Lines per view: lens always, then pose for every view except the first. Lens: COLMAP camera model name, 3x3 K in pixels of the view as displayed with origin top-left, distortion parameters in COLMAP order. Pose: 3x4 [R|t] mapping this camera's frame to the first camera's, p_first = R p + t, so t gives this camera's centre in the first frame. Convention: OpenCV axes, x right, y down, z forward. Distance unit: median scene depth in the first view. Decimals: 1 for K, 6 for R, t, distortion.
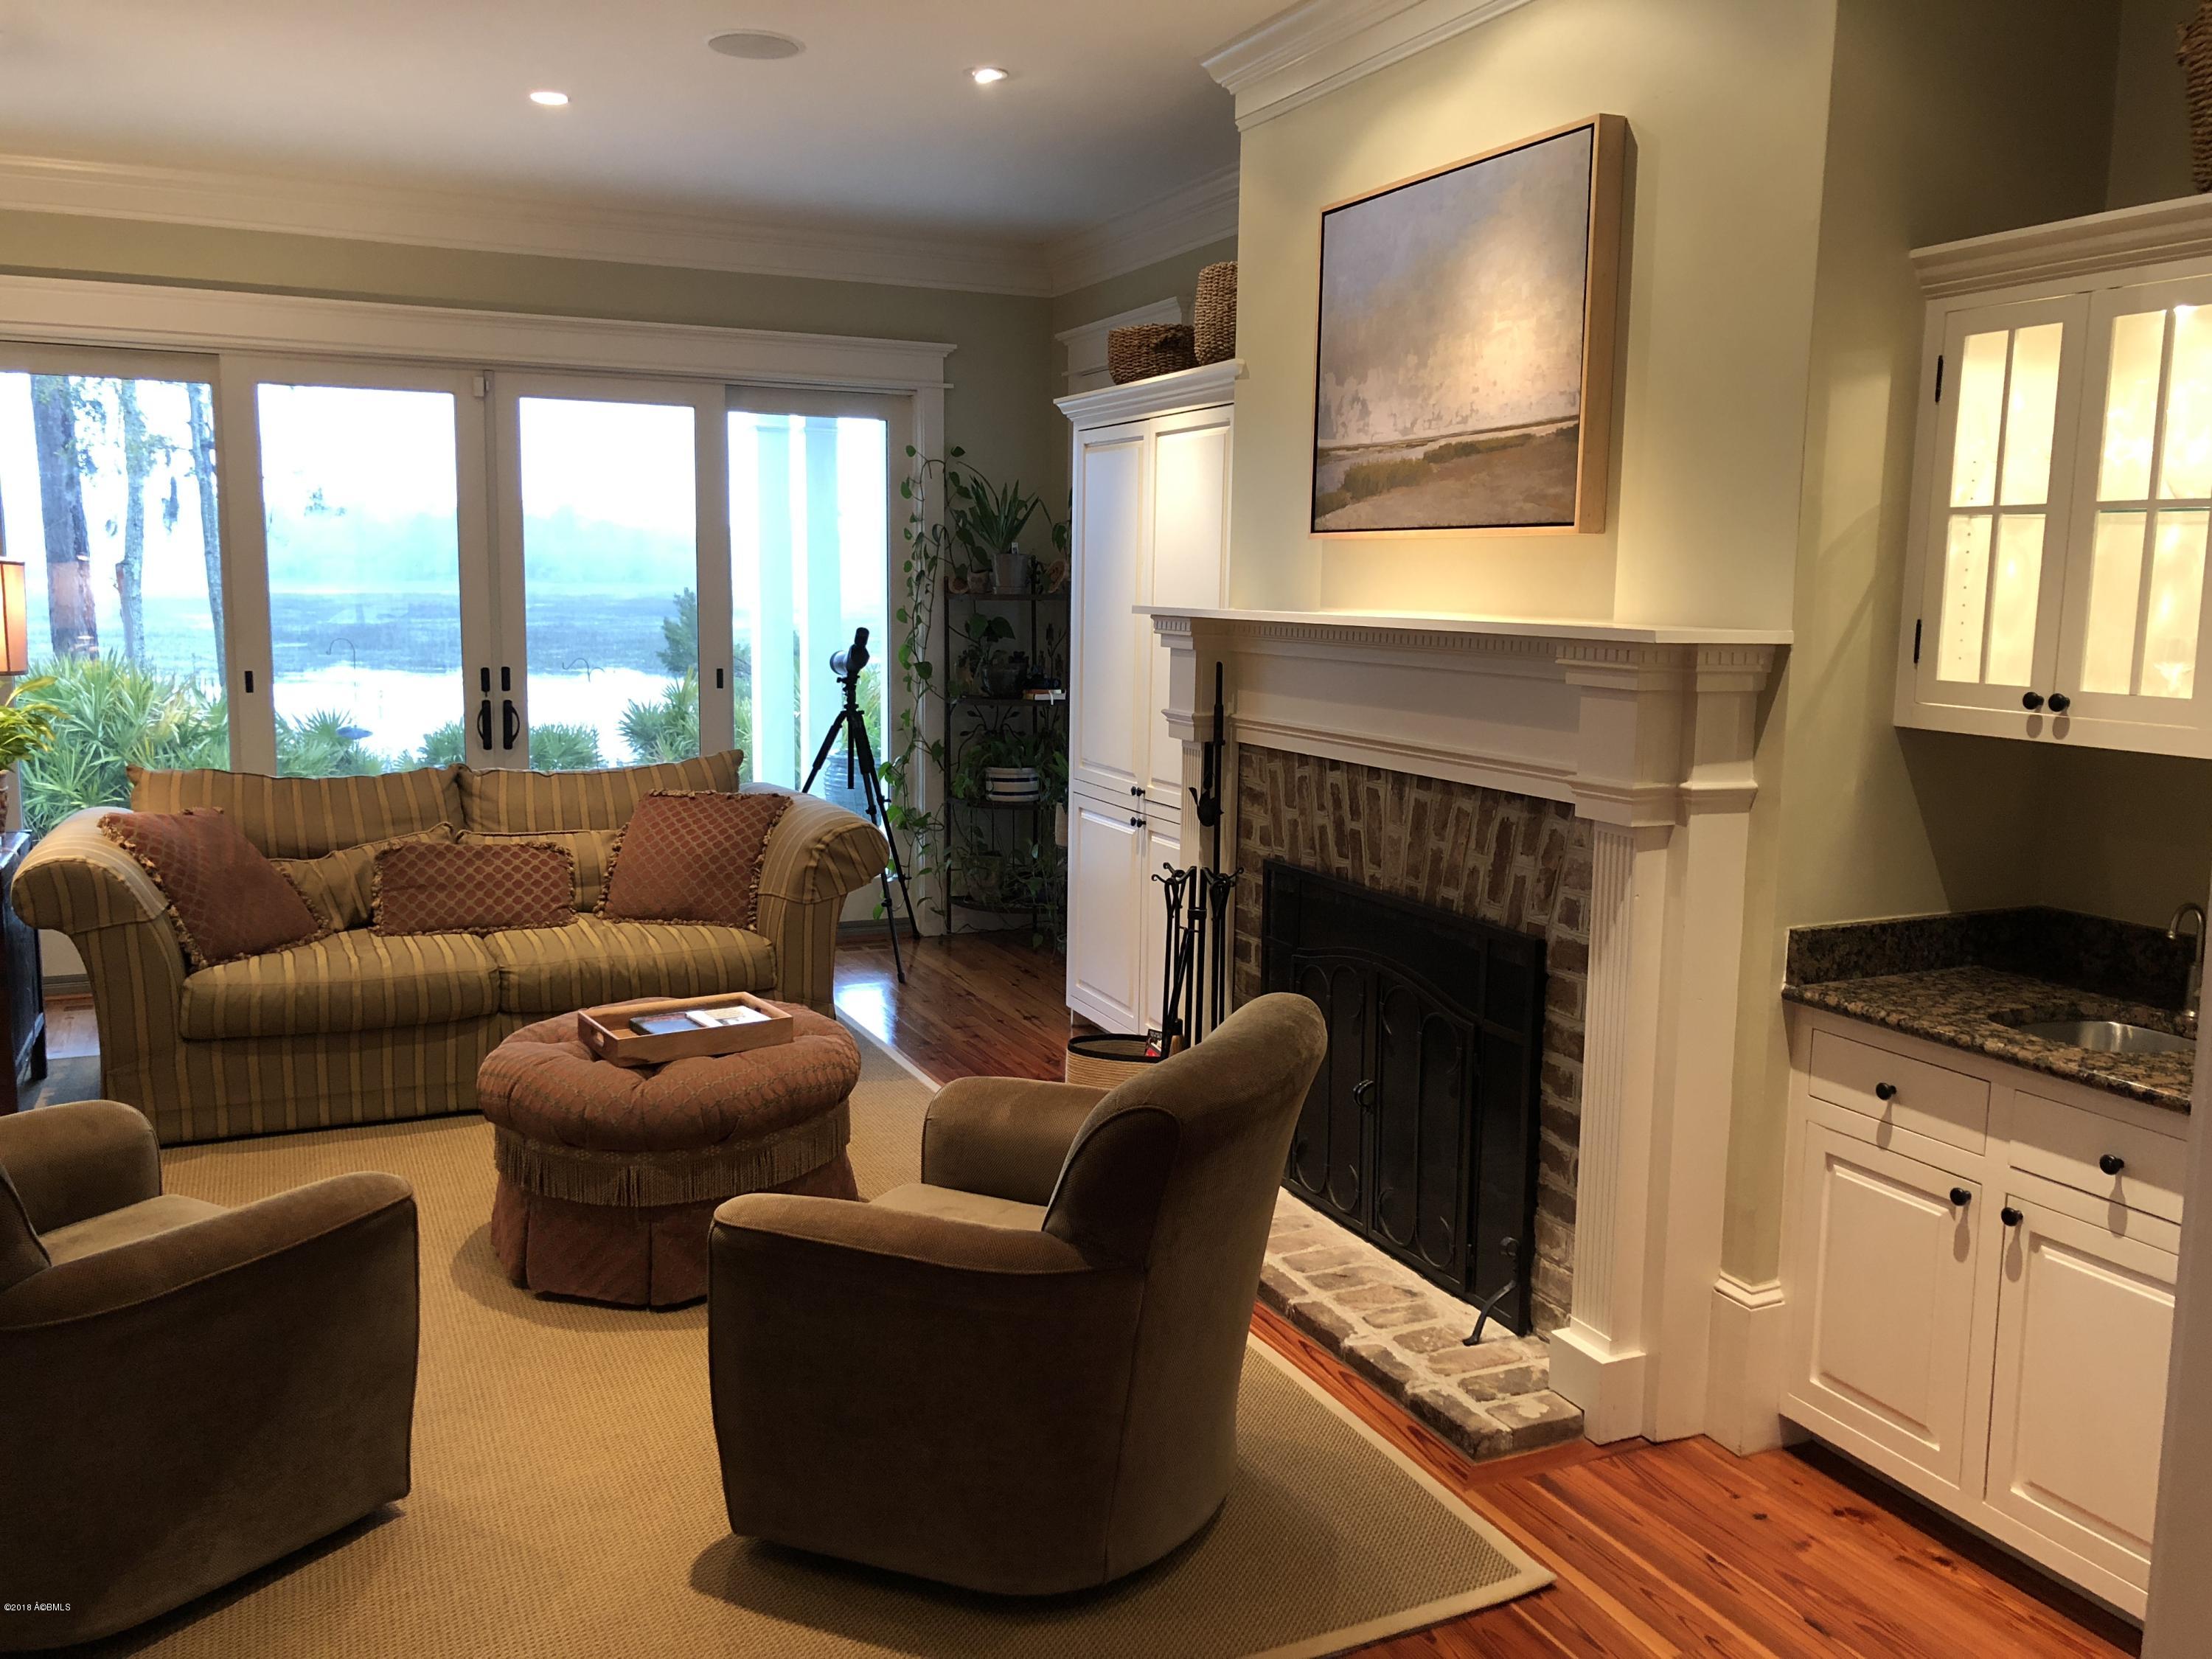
lens RADIAL K [[1785.8, 0, 1120.8], [0, 1785.8, 835.2], [0, 0, 1]] dist [0.081795, -0.125812]
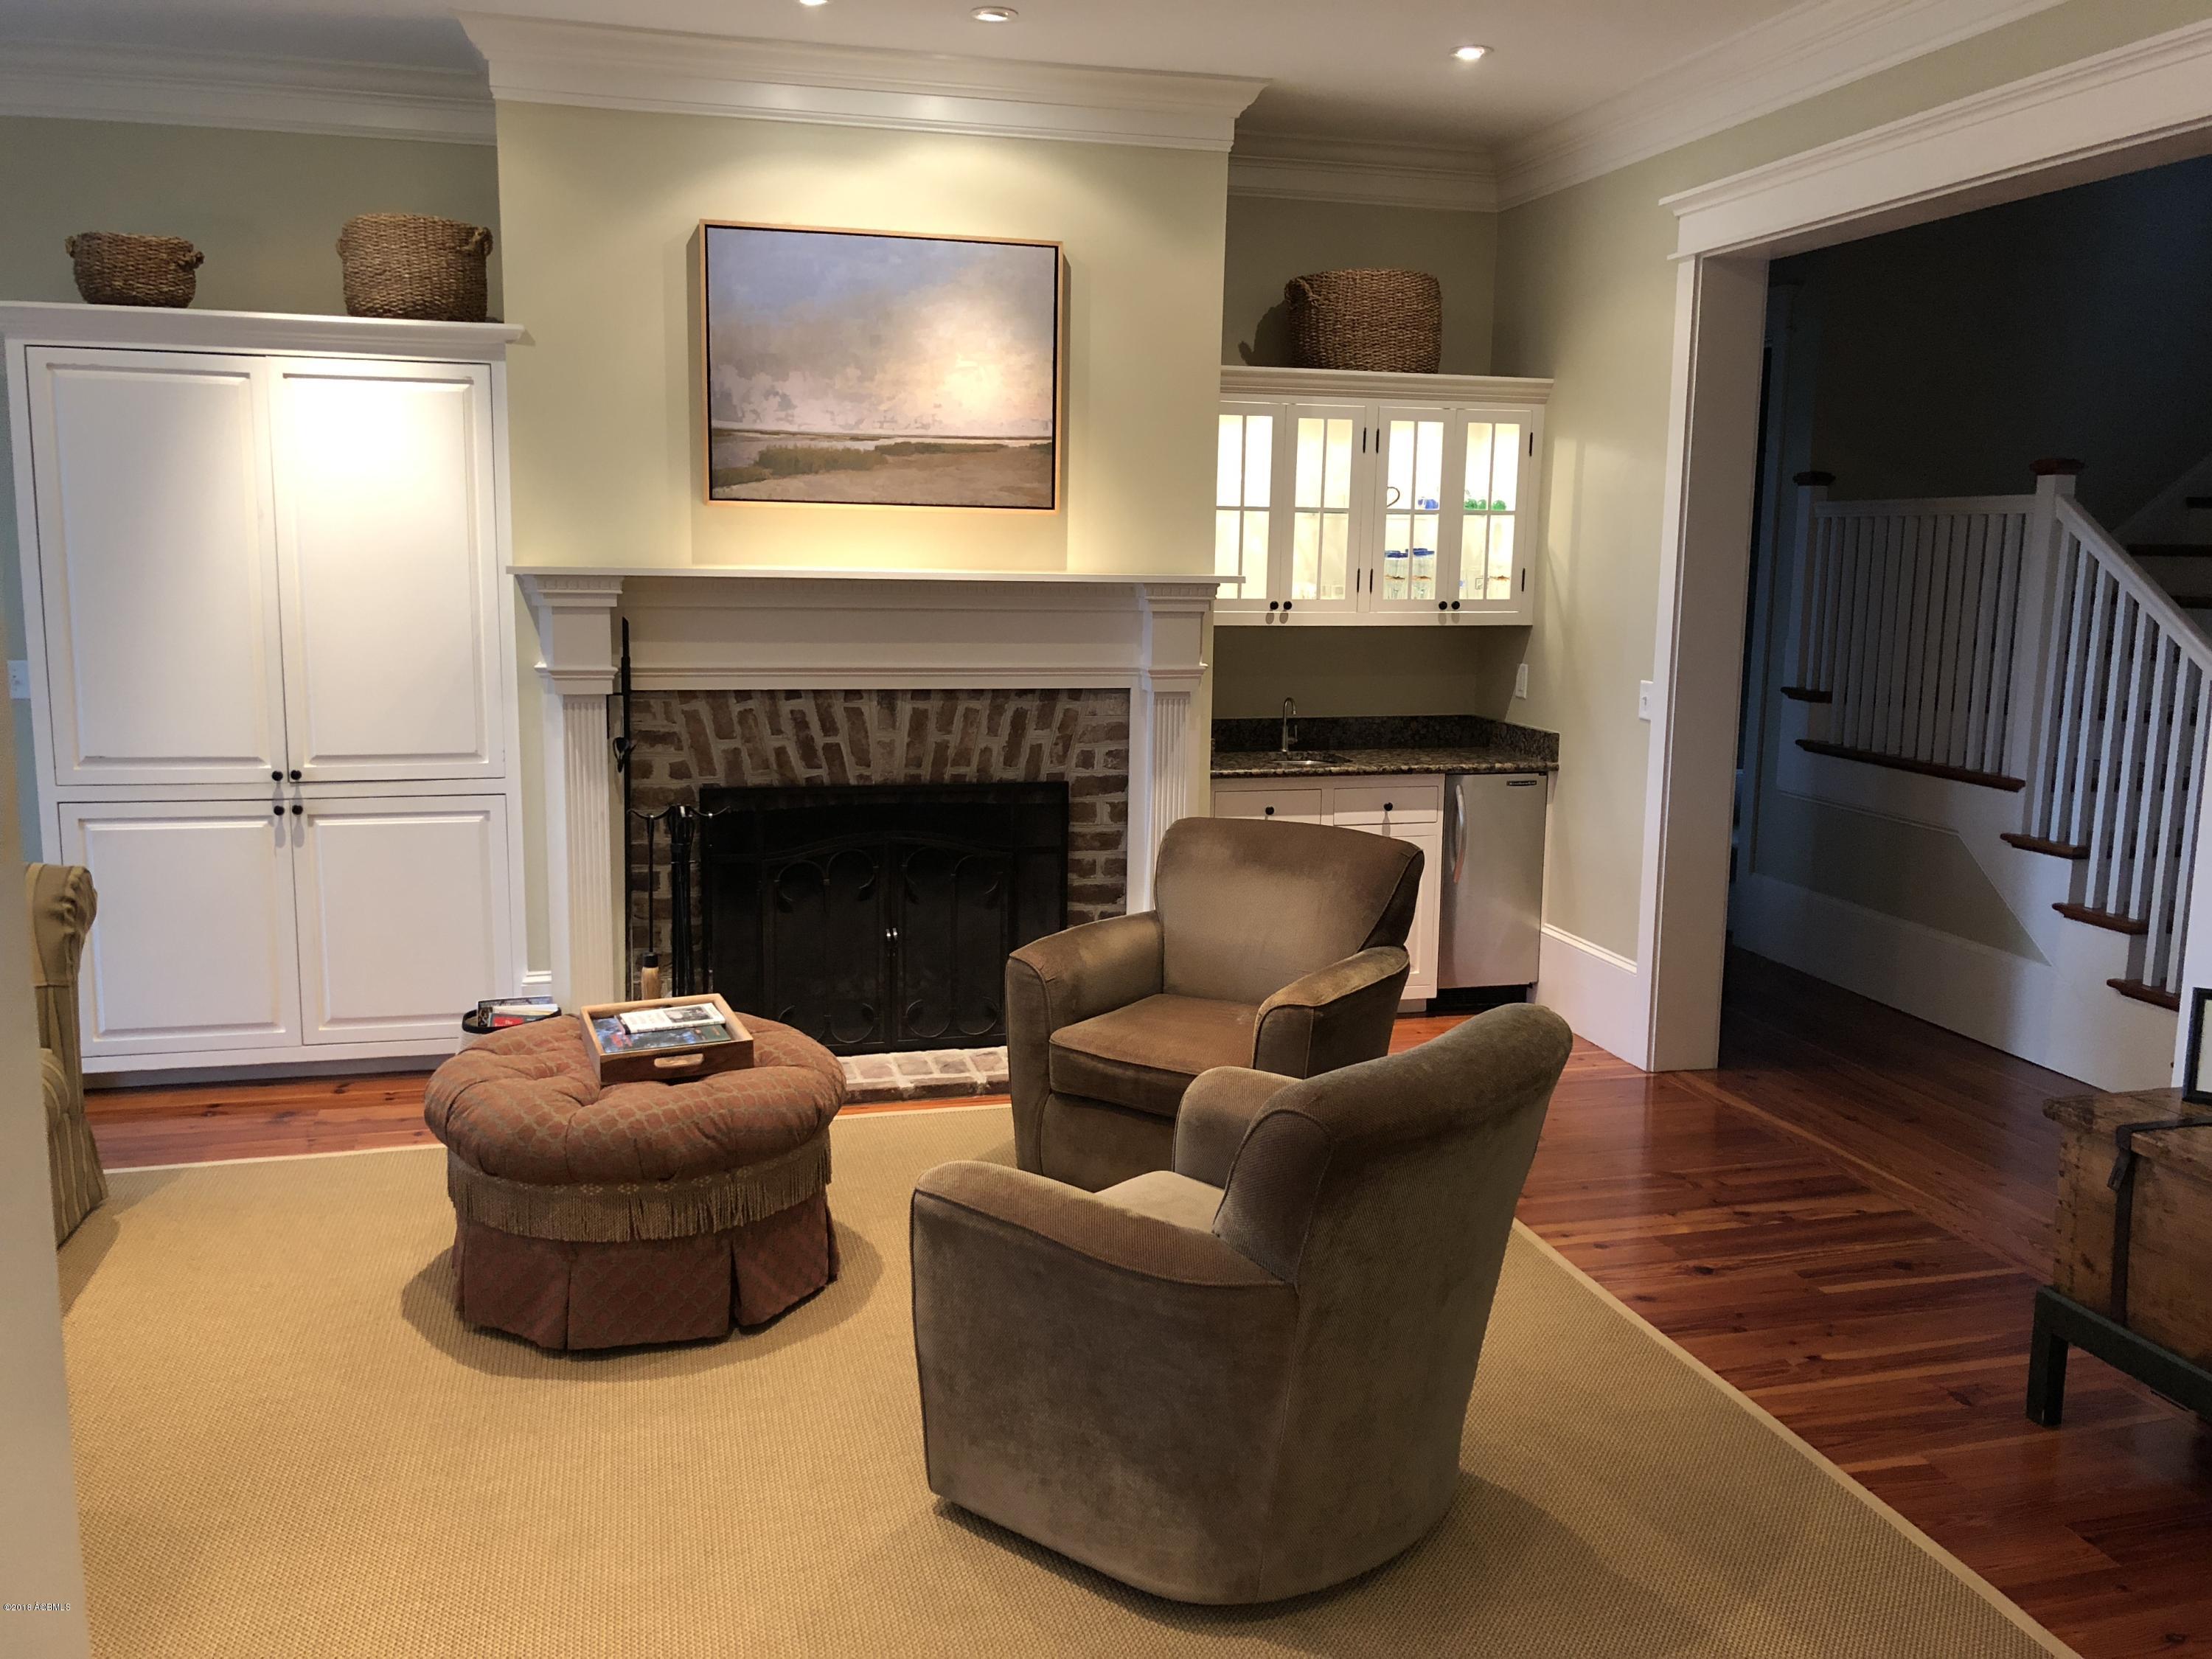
lens RADIAL K [[1785.8, 0, 1120.8], [0, 1785.8, 835.2], [0, 0, 1]] dist [0.081795, -0.125812]
pose [[0.176924, -0.171959, 0.969086, -1.139437], [0.129695, 0.980106, 0.150236, -0.109626], [-0.975642, 0.099105, 0.195706, 0.605860]]
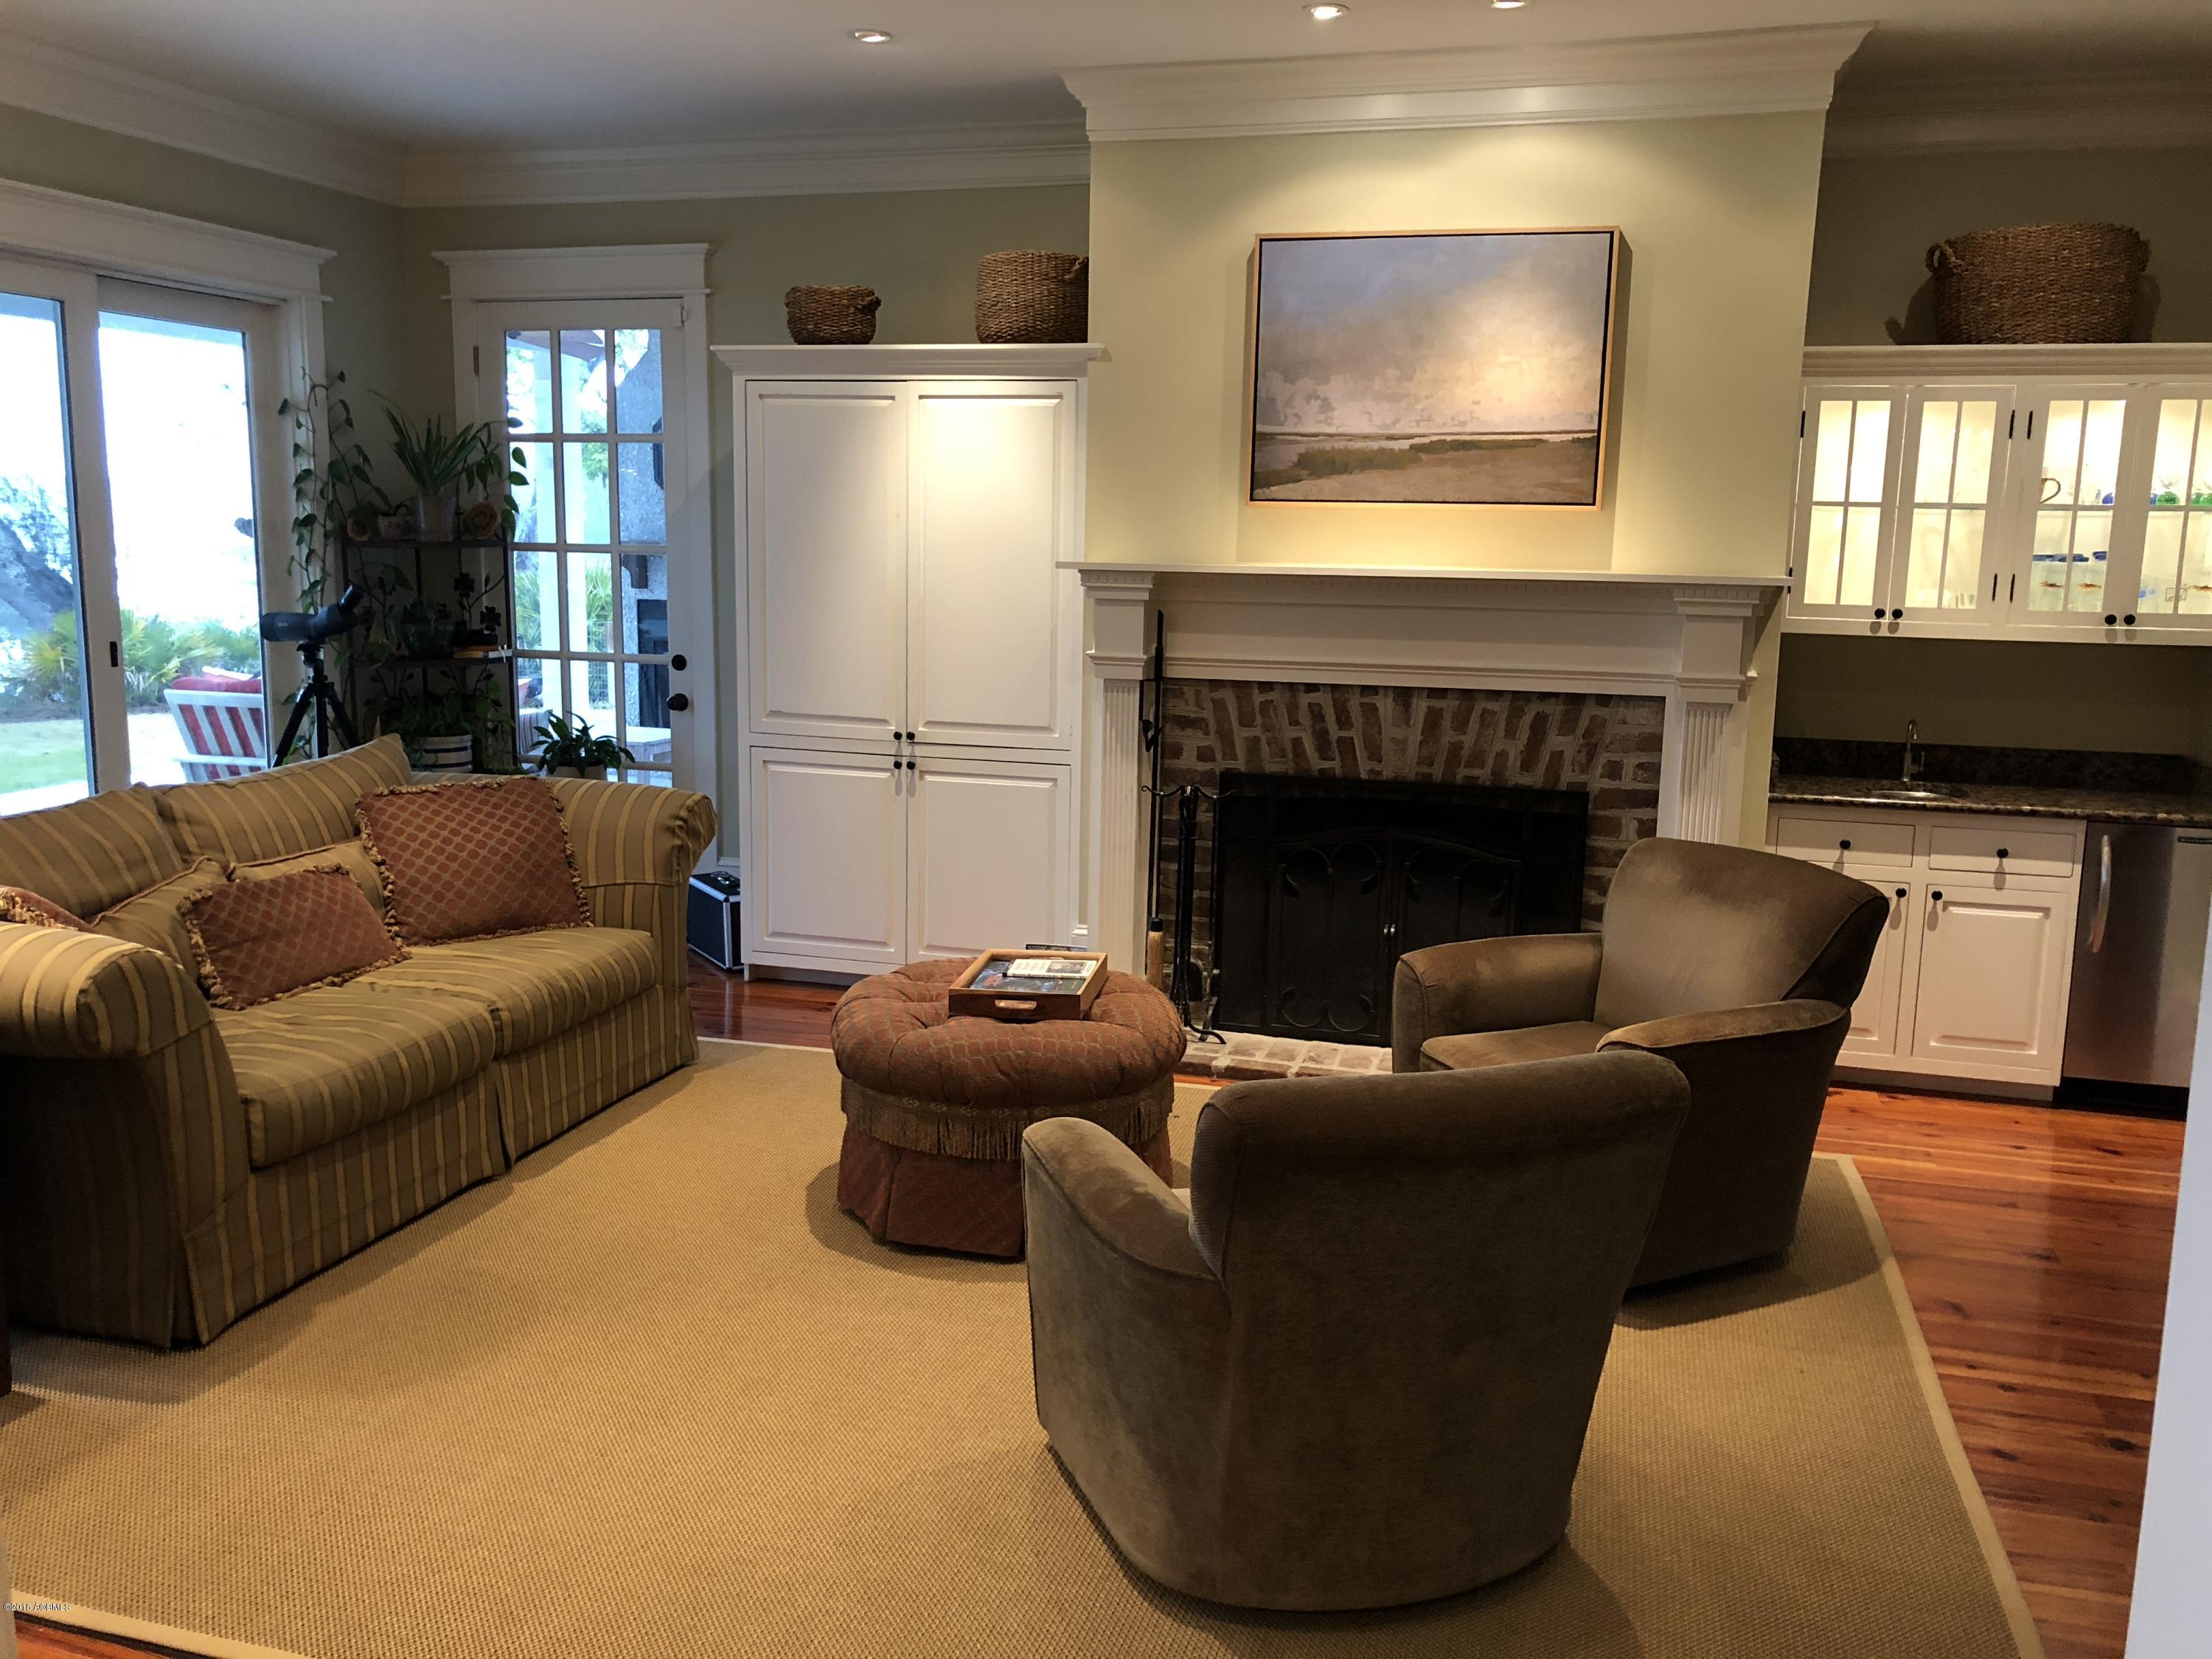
lens RADIAL K [[1785.8, 0, 1120.8], [0, 1785.8, 835.2], [0, 0, 1]] dist [0.081795, -0.125812]
pose [[0.651479, -0.128946, 0.747628, -1.013087], [0.098564, 0.991484, 0.085116, -0.062470], [-0.752237, 0.018238, 0.658640, 0.298958]]
